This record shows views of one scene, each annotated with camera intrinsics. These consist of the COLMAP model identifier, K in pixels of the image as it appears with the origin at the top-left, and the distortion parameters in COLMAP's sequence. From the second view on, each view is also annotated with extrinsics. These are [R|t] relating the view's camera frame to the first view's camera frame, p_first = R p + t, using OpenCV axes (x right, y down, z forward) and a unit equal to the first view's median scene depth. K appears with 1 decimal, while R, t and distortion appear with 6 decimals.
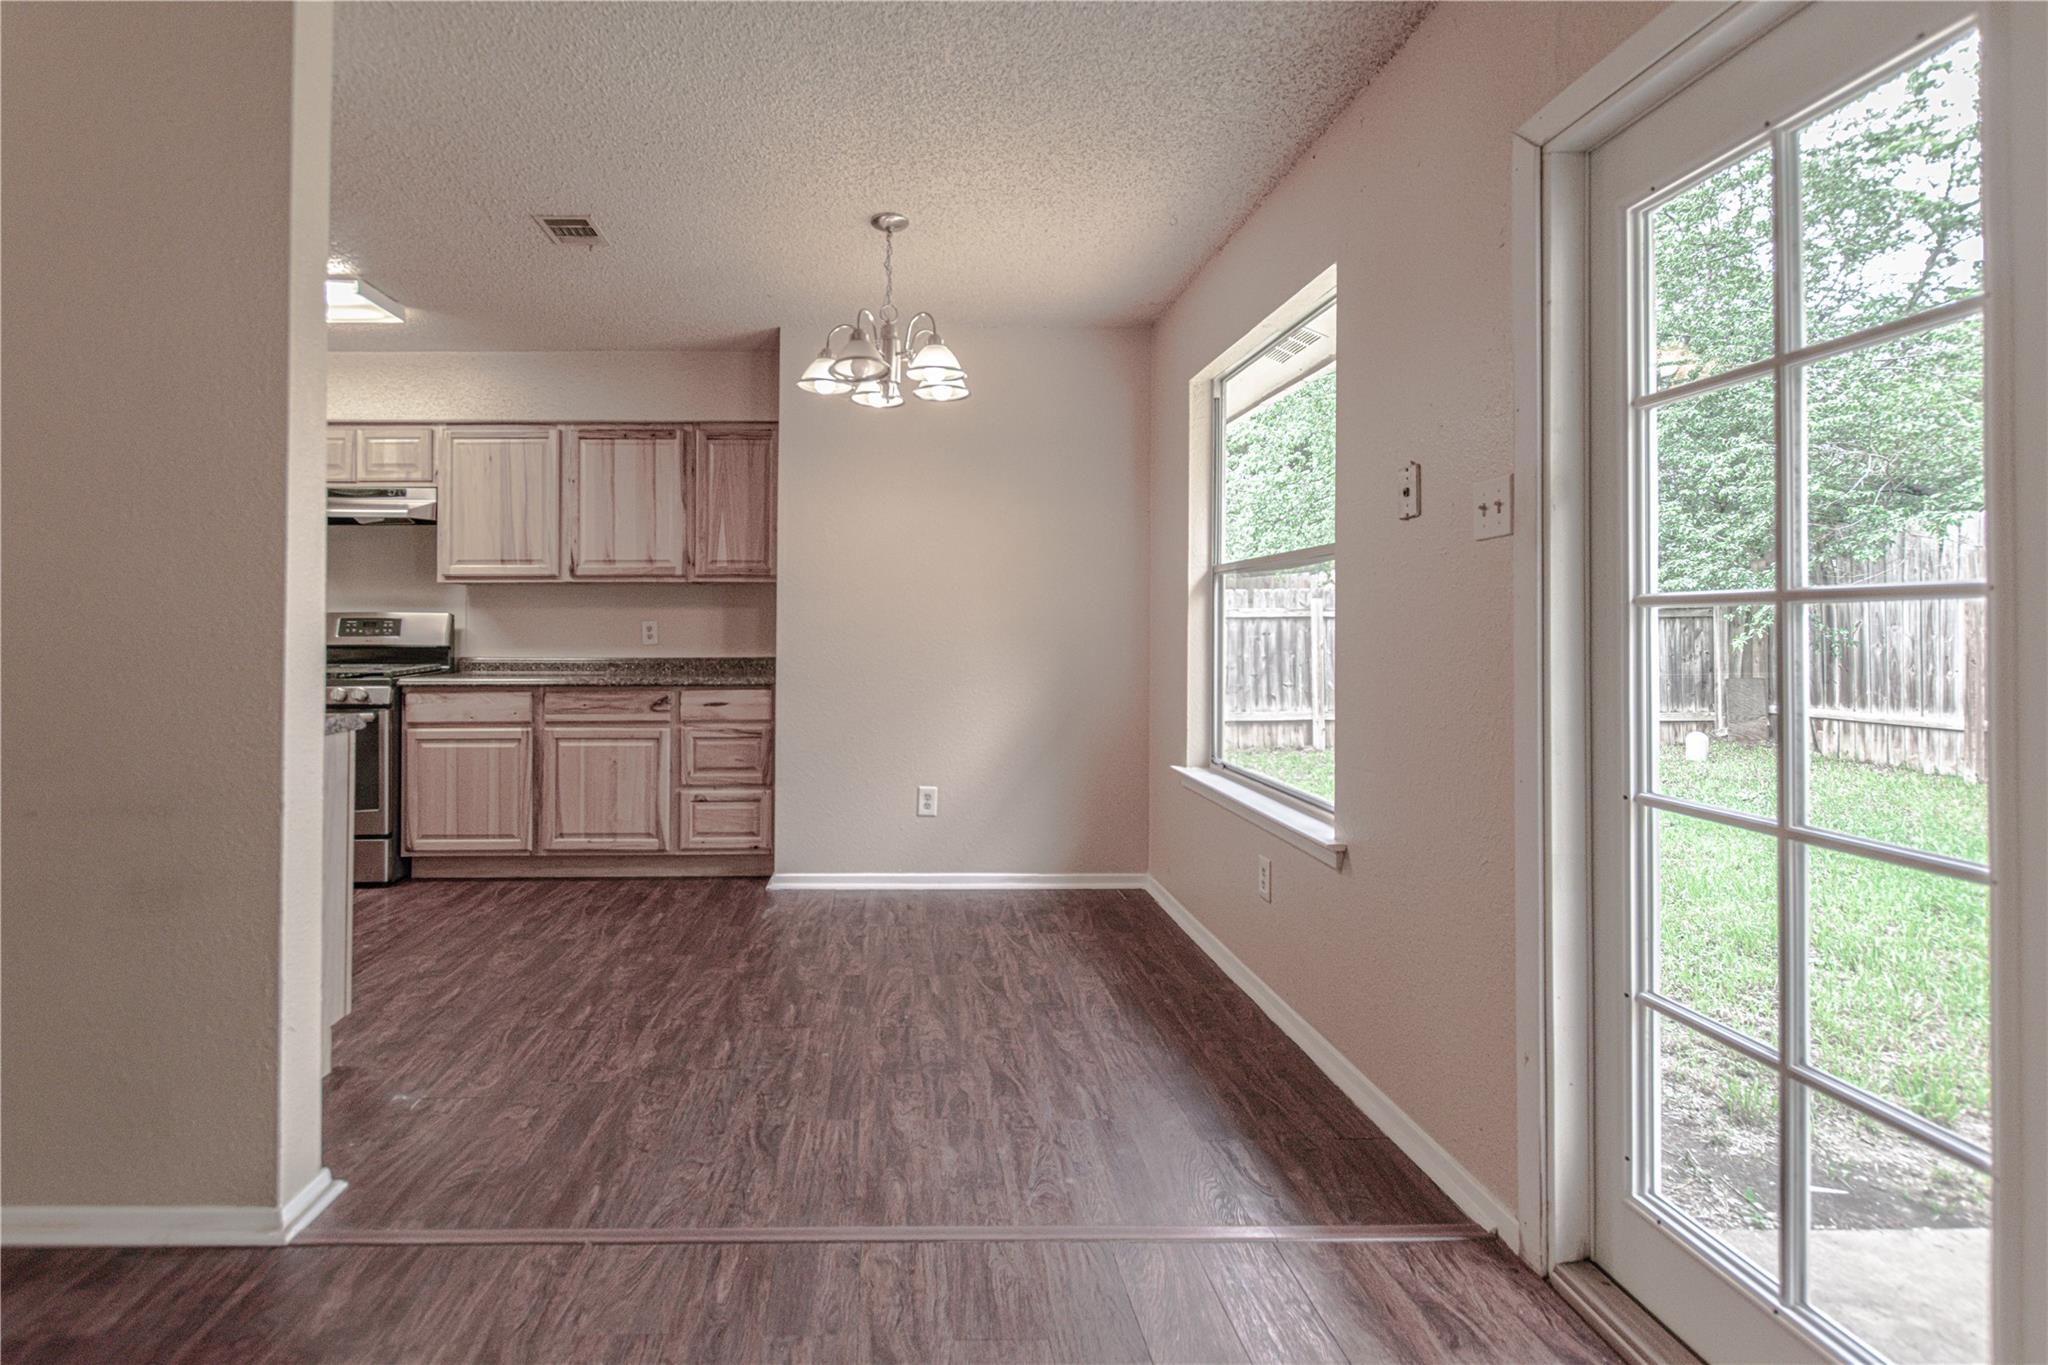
lens RADIAL K [[908.9, 0, 838.0], [0, 908.9, 615.6], [0, 0, 1]] dist [-0.033013, -0.000027]
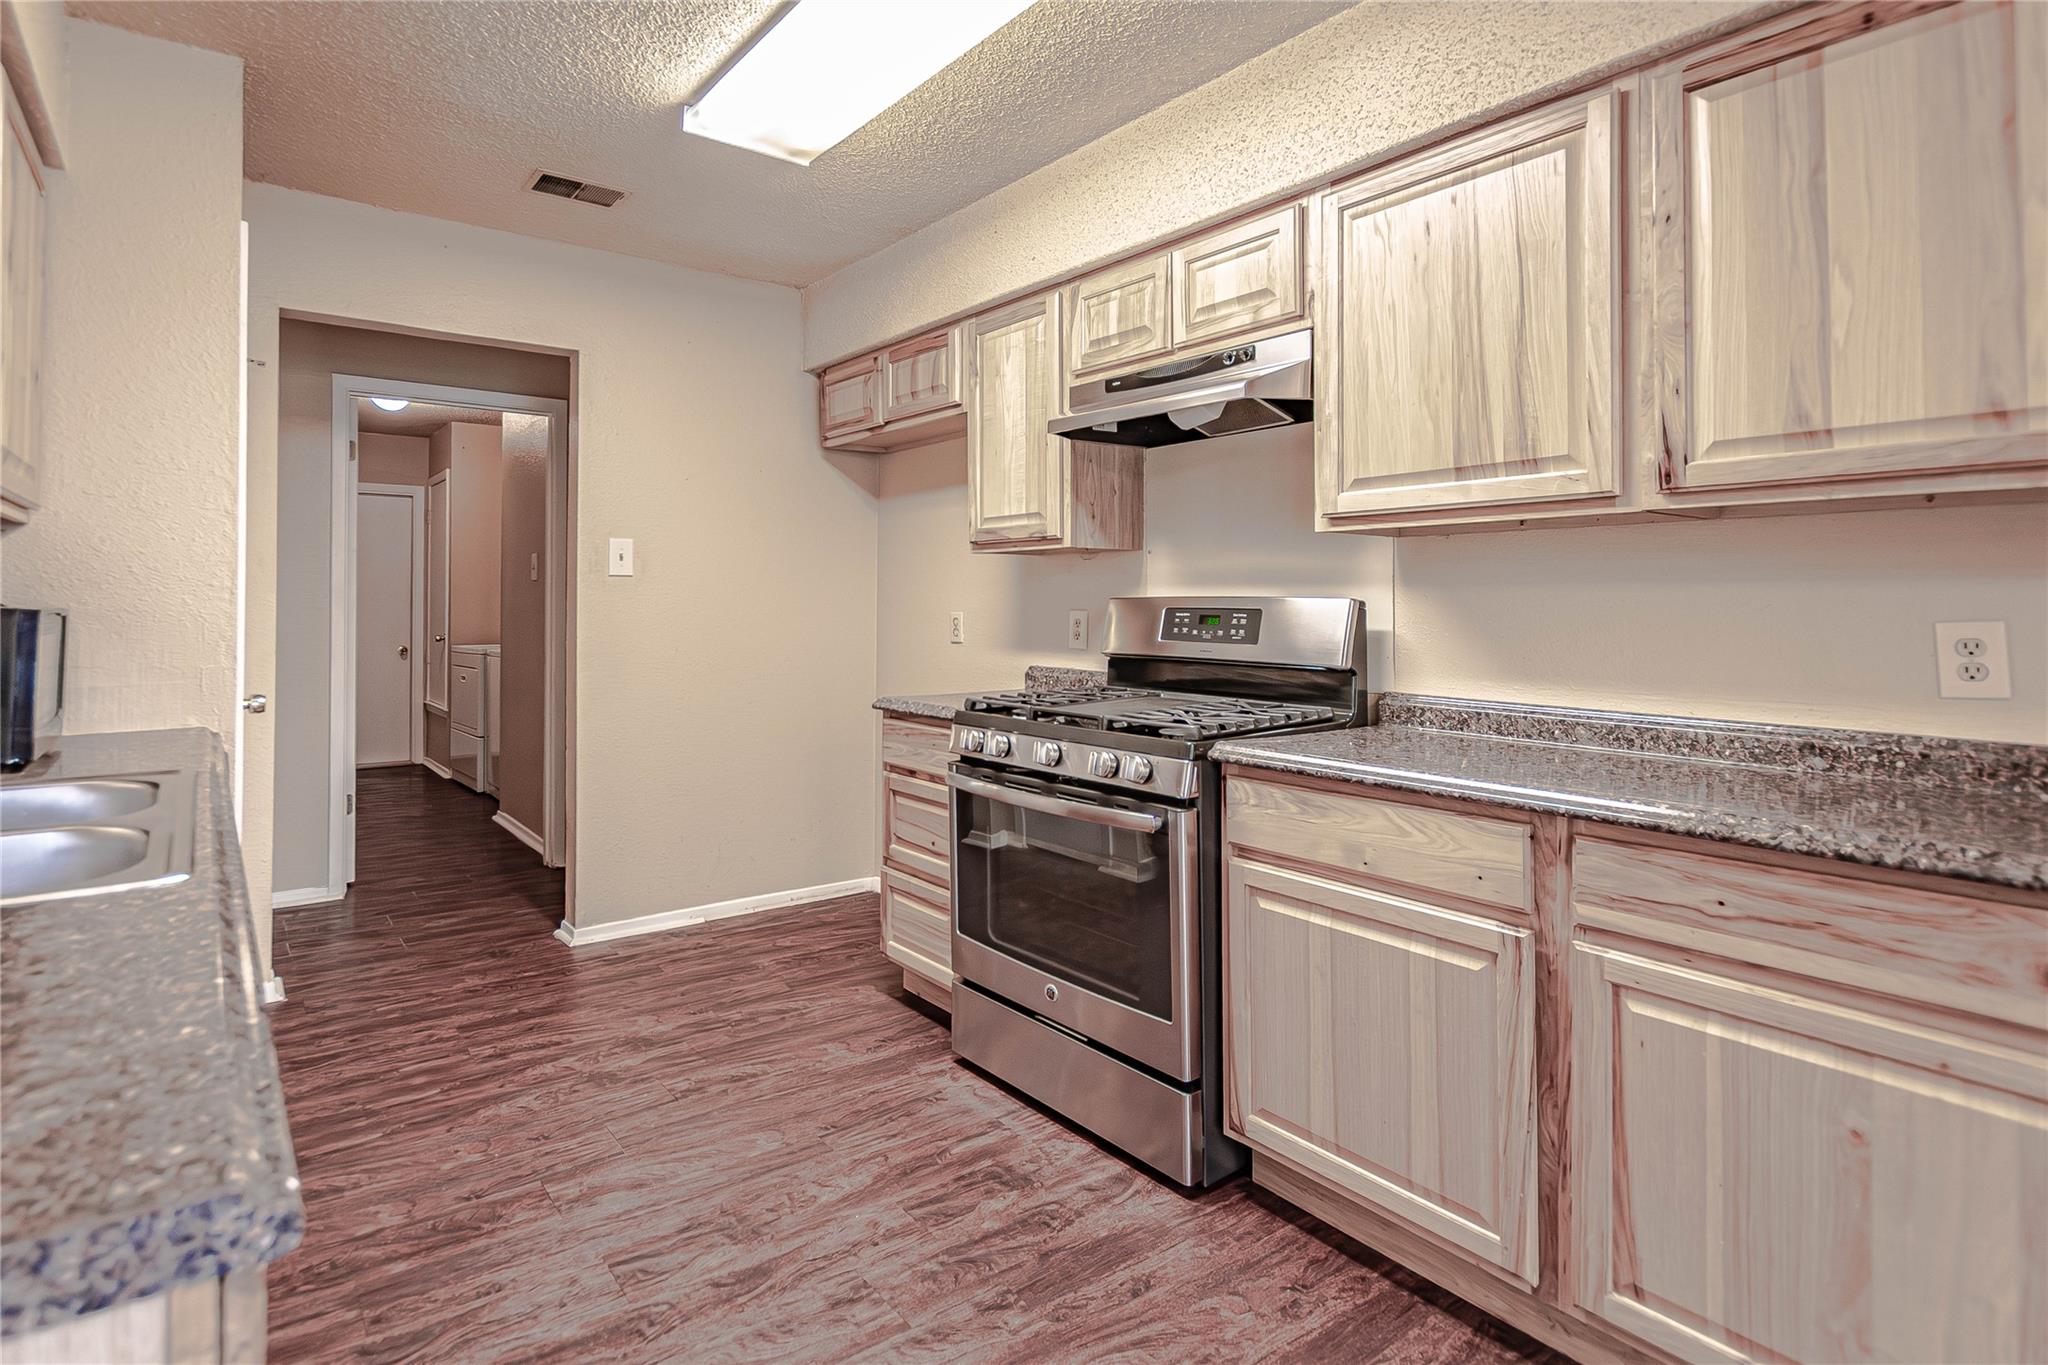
lens RADIAL K [[1021.3, 0, 910.5], [0, 1021.3, 590.0], [0, 0, 1]] dist [0.003135, 0.000300]
pose [[0.598924, -0.009670, -0.800747, -0.158725], [0.007380, 0.999951, -0.006556, -0.005905], [0.800772, -0.001983, 0.598967, 0.551345]]
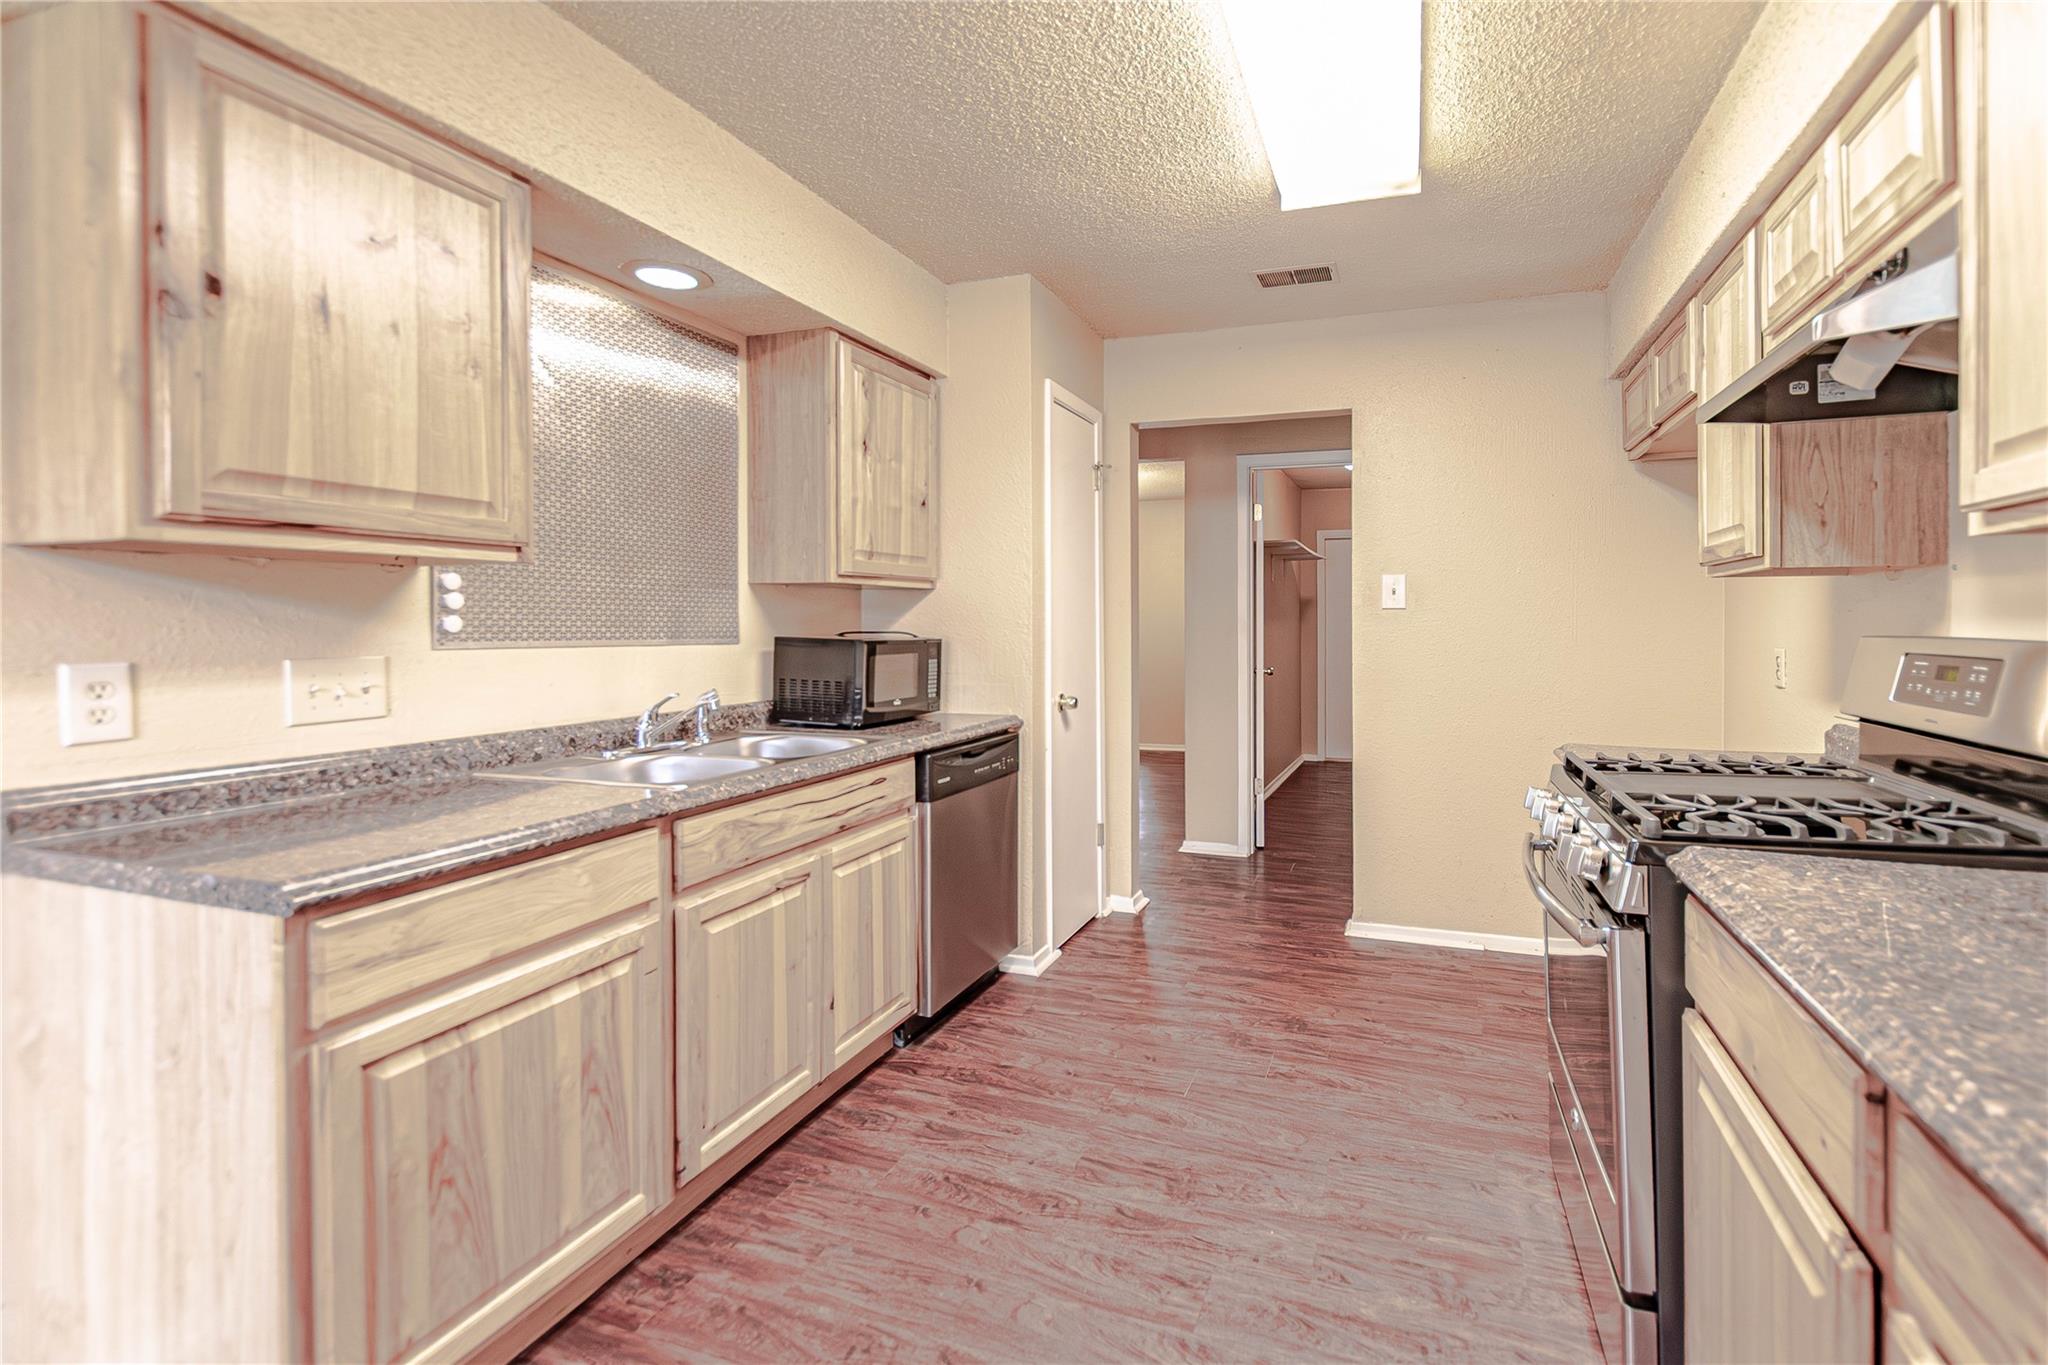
lens RADIAL K [[916.9, 0, 1080.5], [0, 916.9, 623.5], [0, 0, 1]] dist [0.000589, -0.000159]
pose [[-0.275503, -0.000290, -0.961300, -0.102830], [0.009492, 0.999950, -0.003022, -0.012649], [0.961253, -0.009958, -0.275487, 0.861016]]
